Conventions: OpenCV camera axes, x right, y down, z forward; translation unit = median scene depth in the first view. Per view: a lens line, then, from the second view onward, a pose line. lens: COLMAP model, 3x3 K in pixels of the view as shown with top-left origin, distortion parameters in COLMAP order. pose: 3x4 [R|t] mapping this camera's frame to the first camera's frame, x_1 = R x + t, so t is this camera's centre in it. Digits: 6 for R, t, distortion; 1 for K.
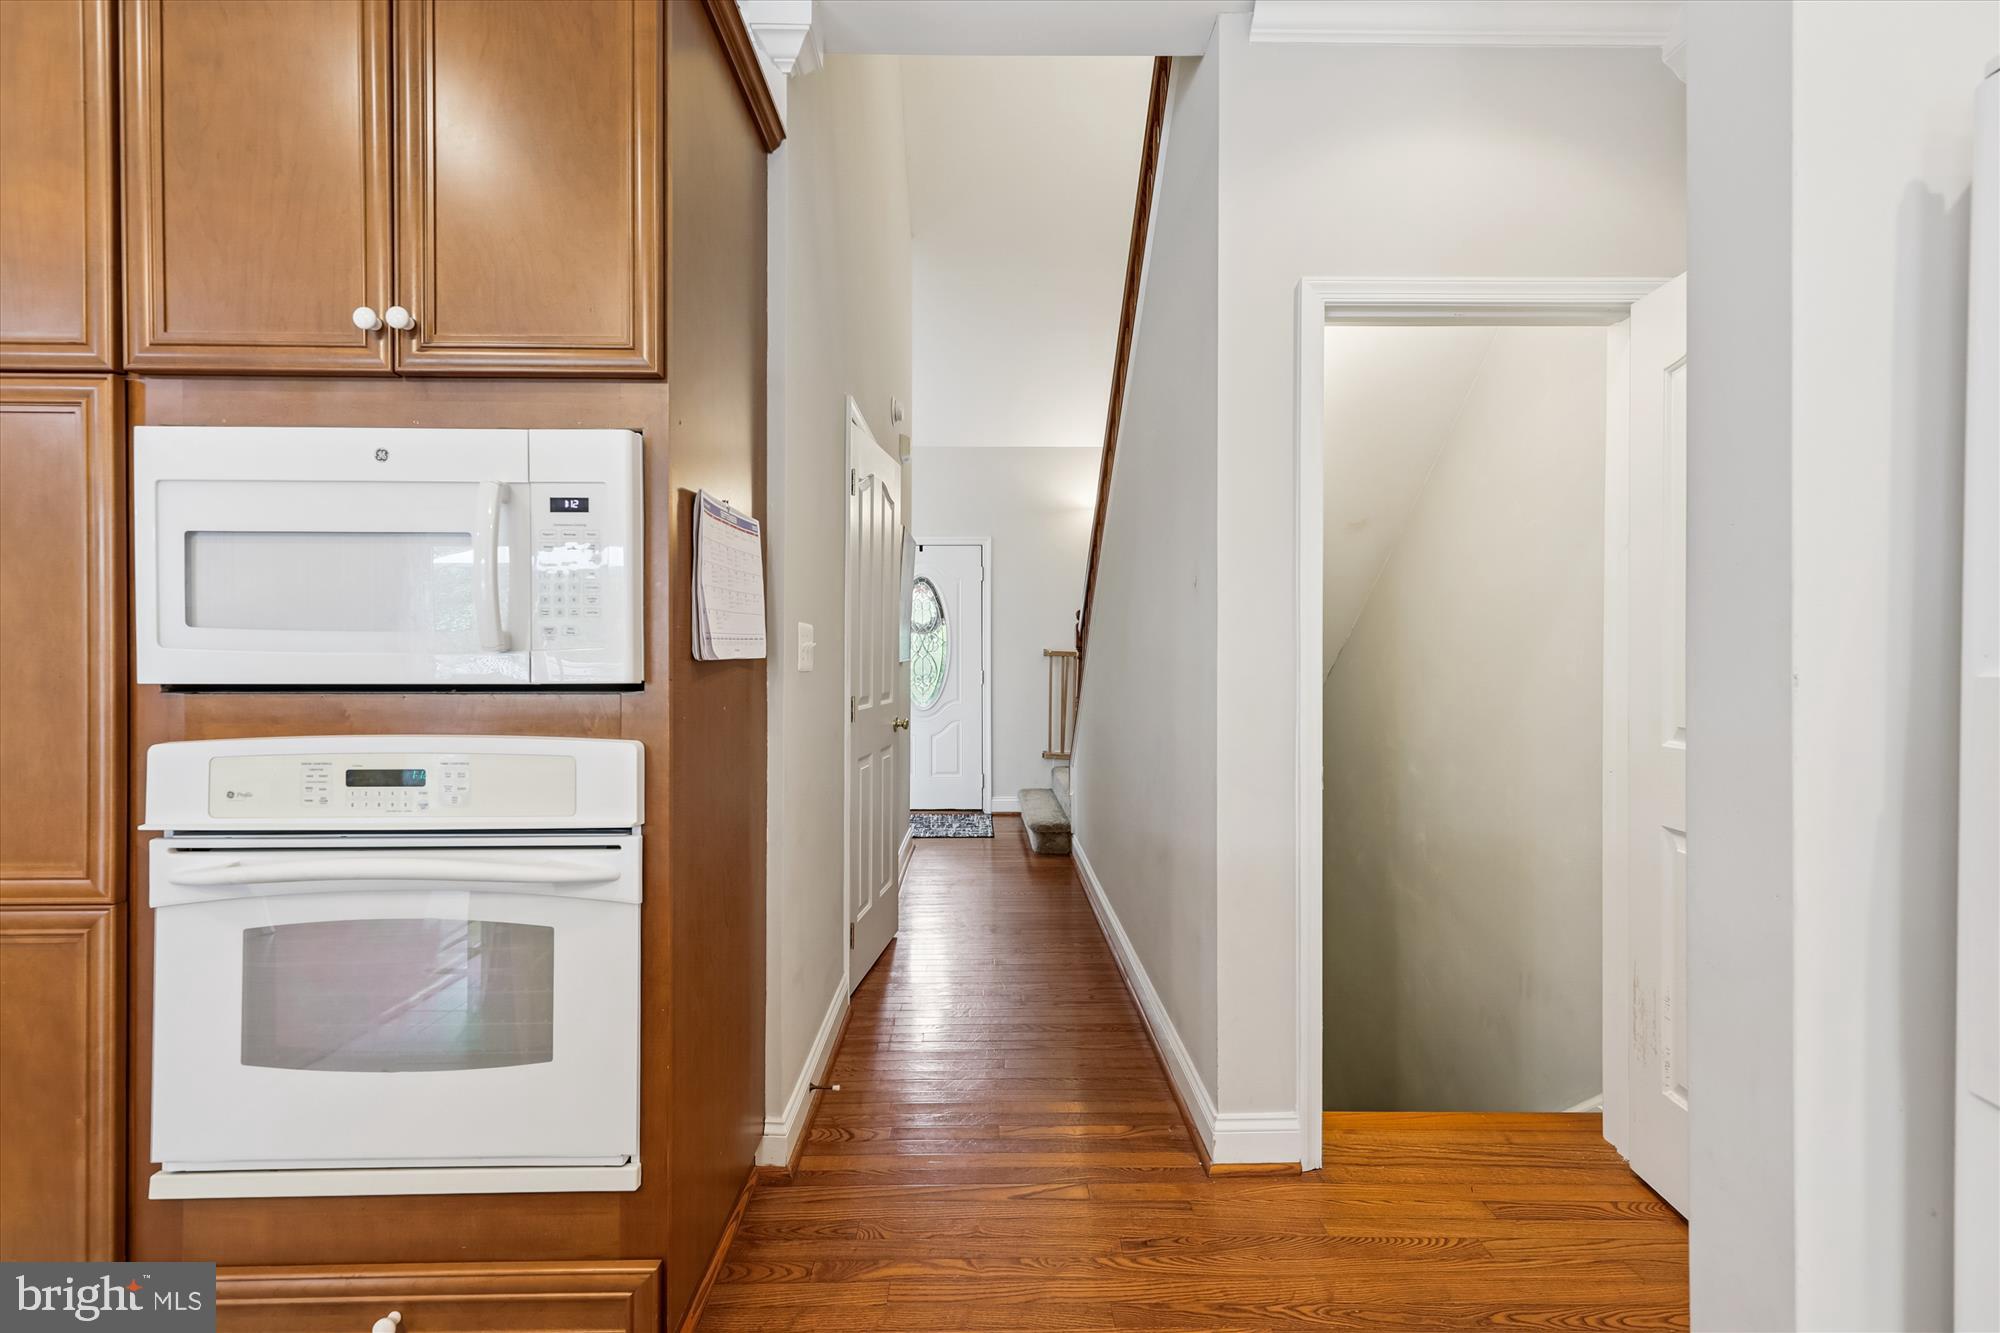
lens RADIAL K [[817.1, 0, 986.4], [0, 817.1, 656.2], [0, 0, 1]] dist [0.008584, -0.000016]
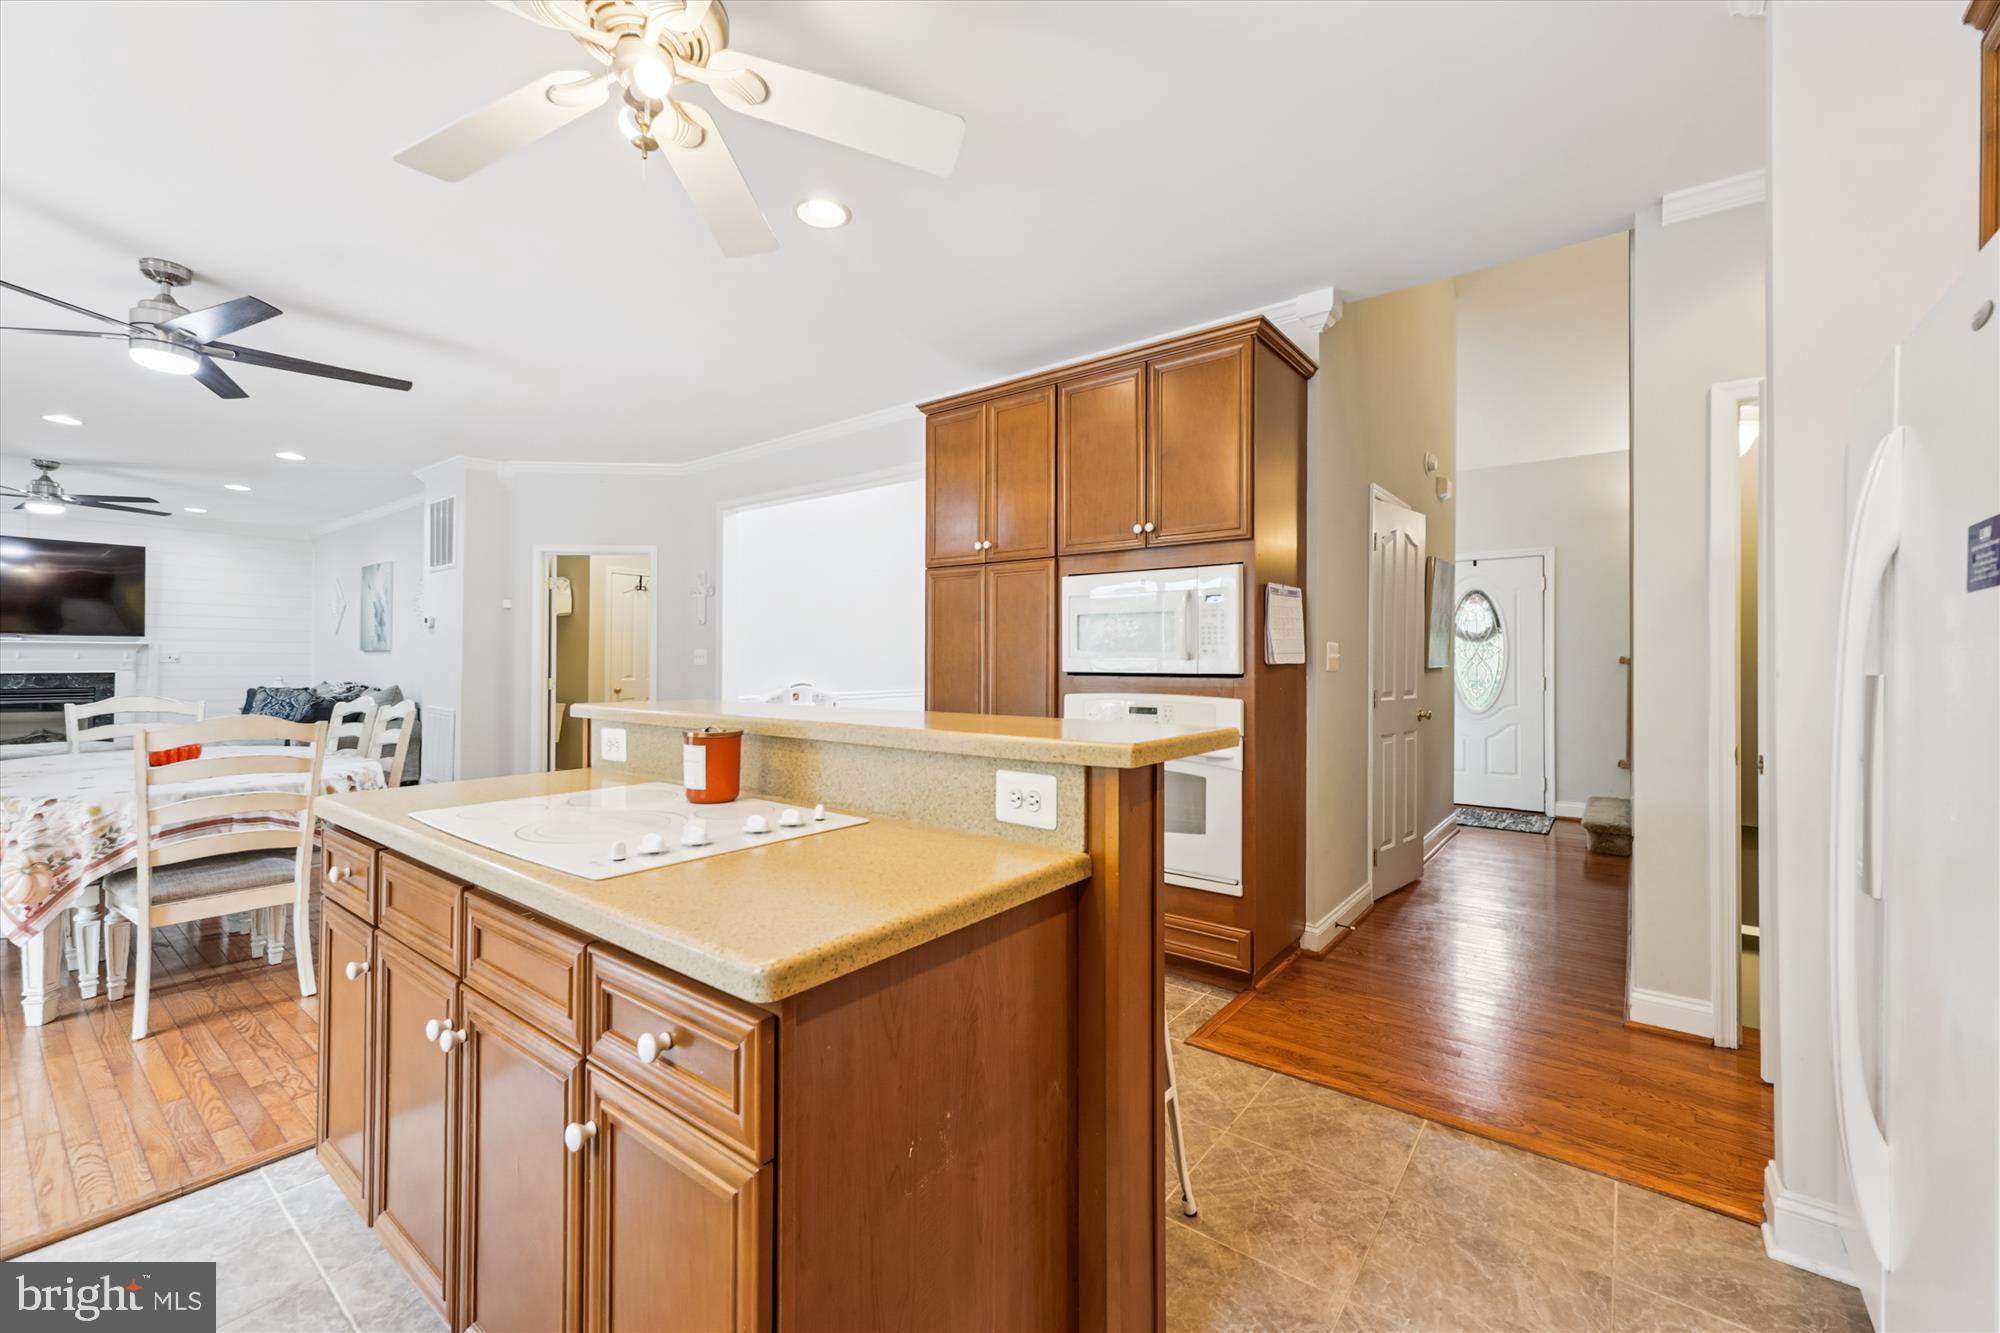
lens RADIAL K [[817.1, 0, 984.4], [0, 817.1, 655.1], [0, 0, 1]] dist [0.008584, -0.000016]
pose [[0.781962, -0.001871, -0.623323, 0.294079], [-0.003603, 0.999965, -0.007521, 0.000025], [0.623315, 0.008127, 0.781928, -0.829710]]
